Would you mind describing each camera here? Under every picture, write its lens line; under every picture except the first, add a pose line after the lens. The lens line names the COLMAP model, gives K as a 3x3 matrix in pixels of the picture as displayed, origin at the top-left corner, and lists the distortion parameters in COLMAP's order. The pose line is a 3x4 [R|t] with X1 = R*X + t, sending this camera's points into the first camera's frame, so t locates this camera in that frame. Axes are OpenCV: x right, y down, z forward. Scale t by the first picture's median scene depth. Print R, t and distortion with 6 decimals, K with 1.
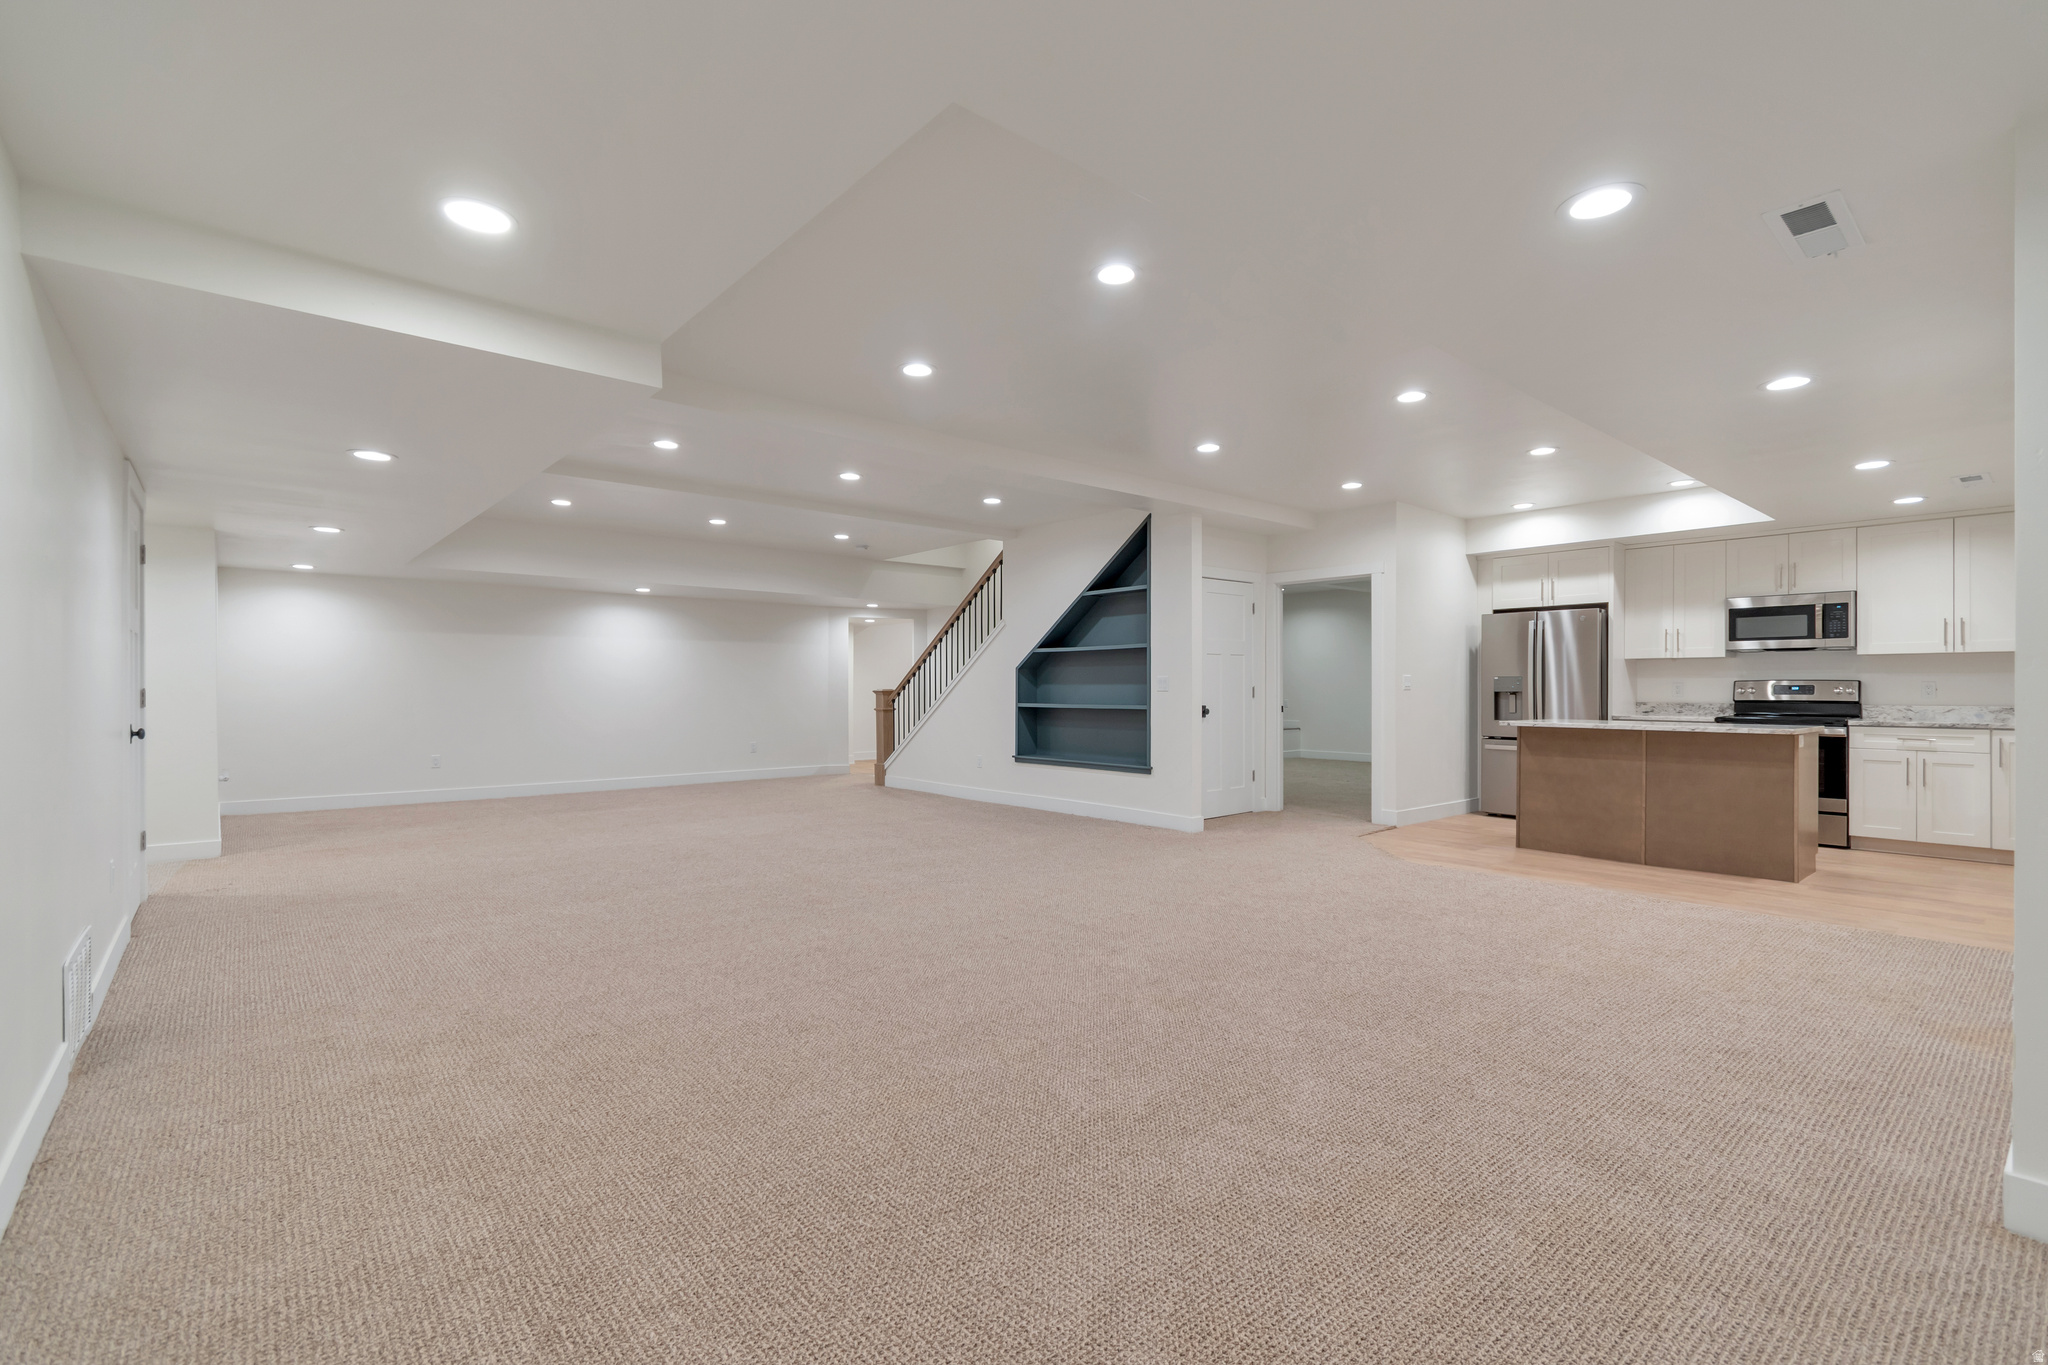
lens RADIAL K [[919.6, 0, 1028.7], [0, 919.6, 689.4], [0, 0, 1]] dist [-0.000524, -0.000013]
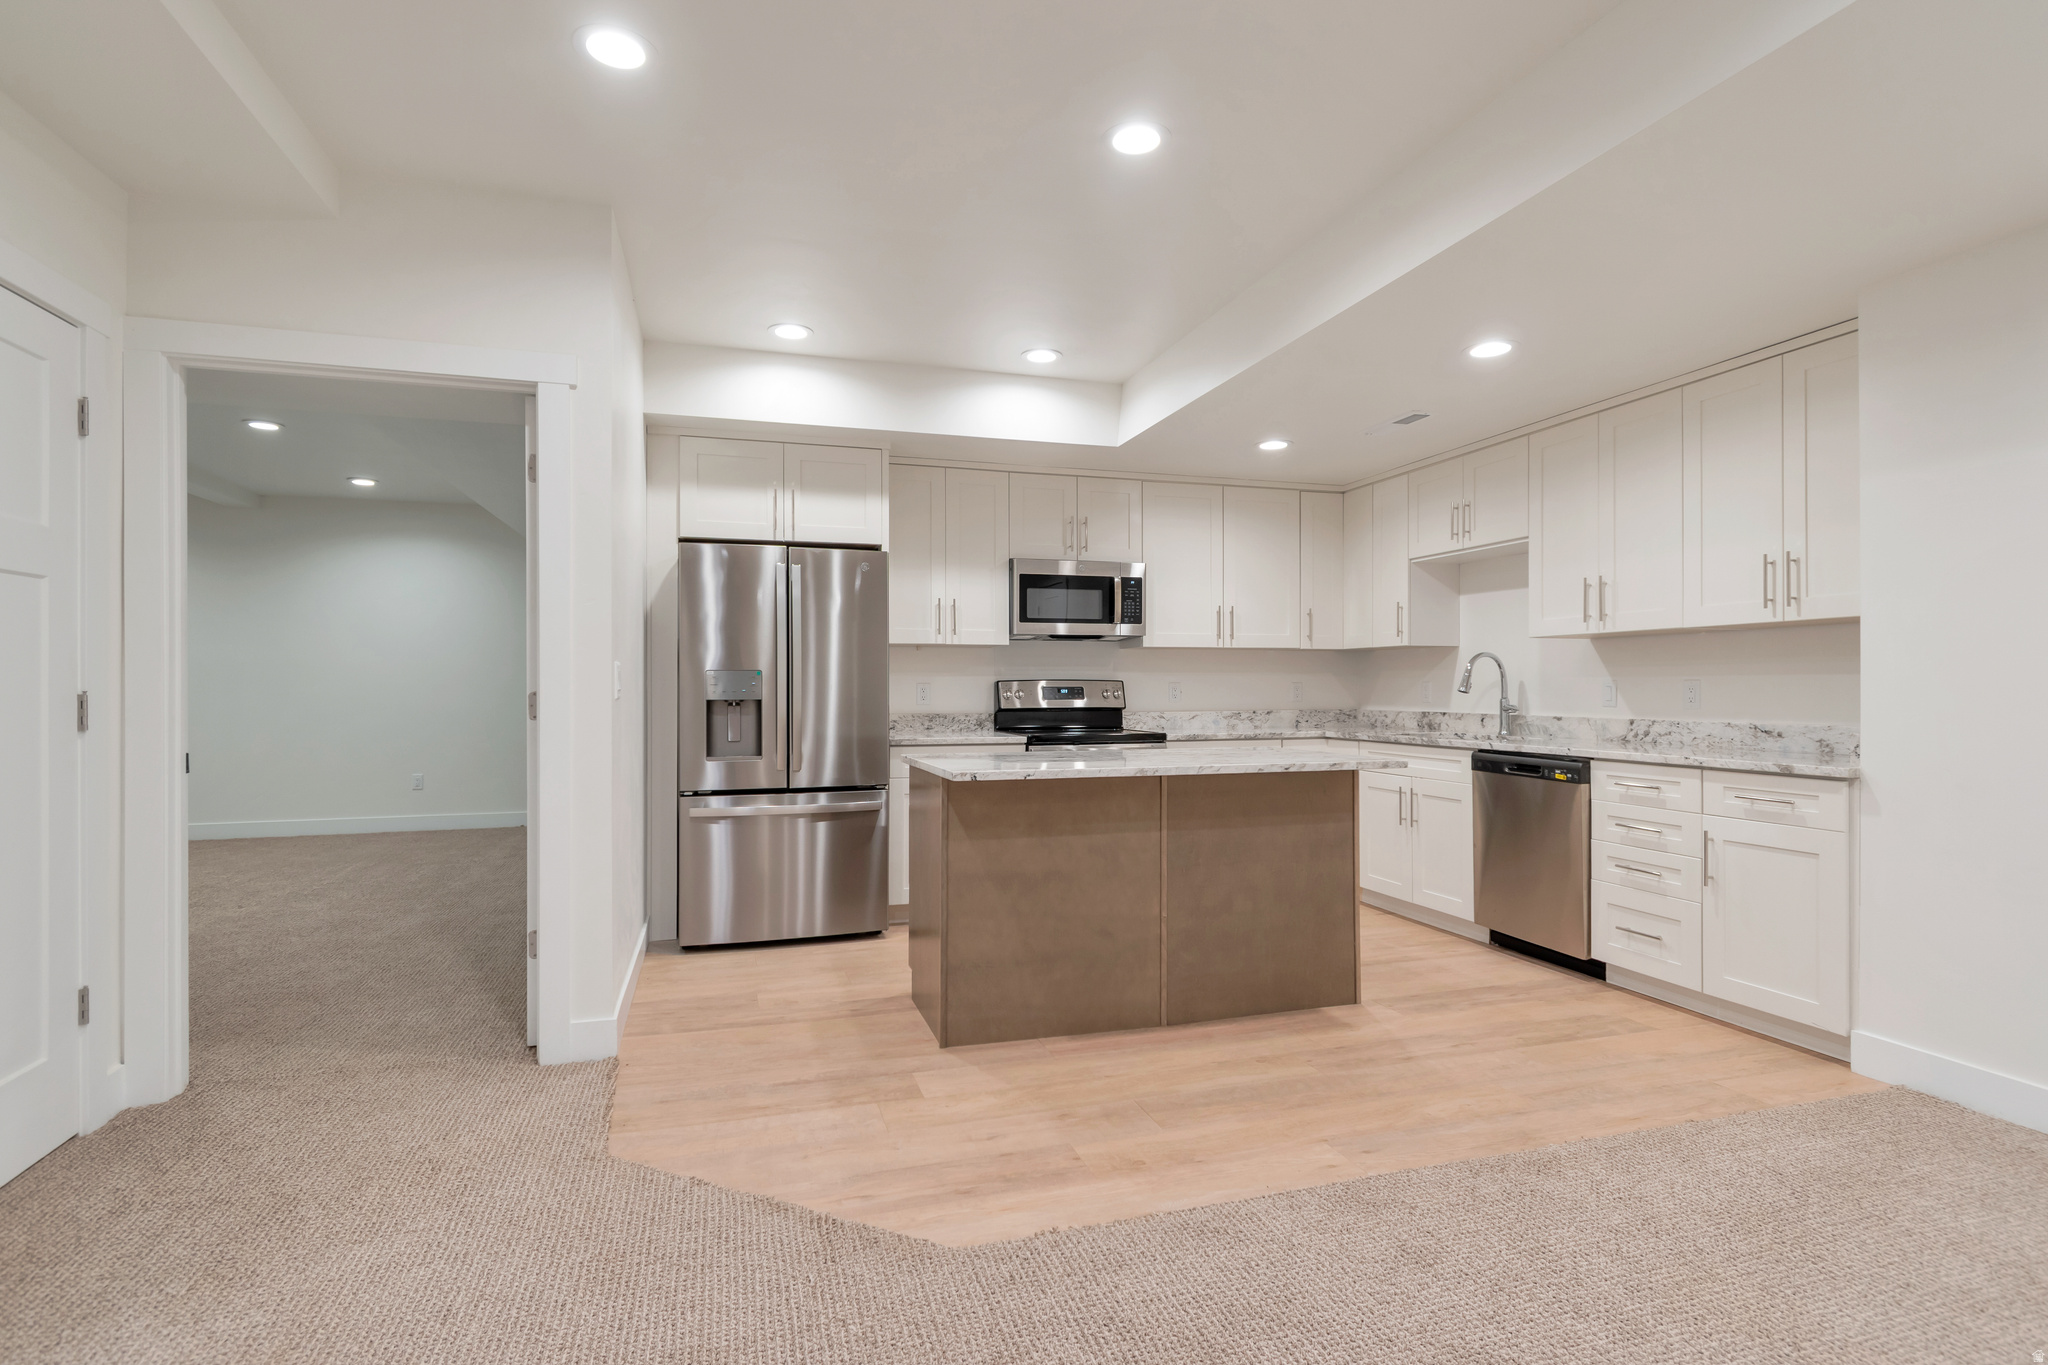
lens RADIAL K [[1015.5, 0, 1029.4], [0, 1015.5, 680.1], [0, 0, 1]] dist [-0.000232, -0.000158]
pose [[0.389309, 0.005889, 0.921088, 0.080139], [0.001974, 0.999972, -0.007228, -0.004187], [-0.921105, 0.004632, 0.389287, 0.705525]]
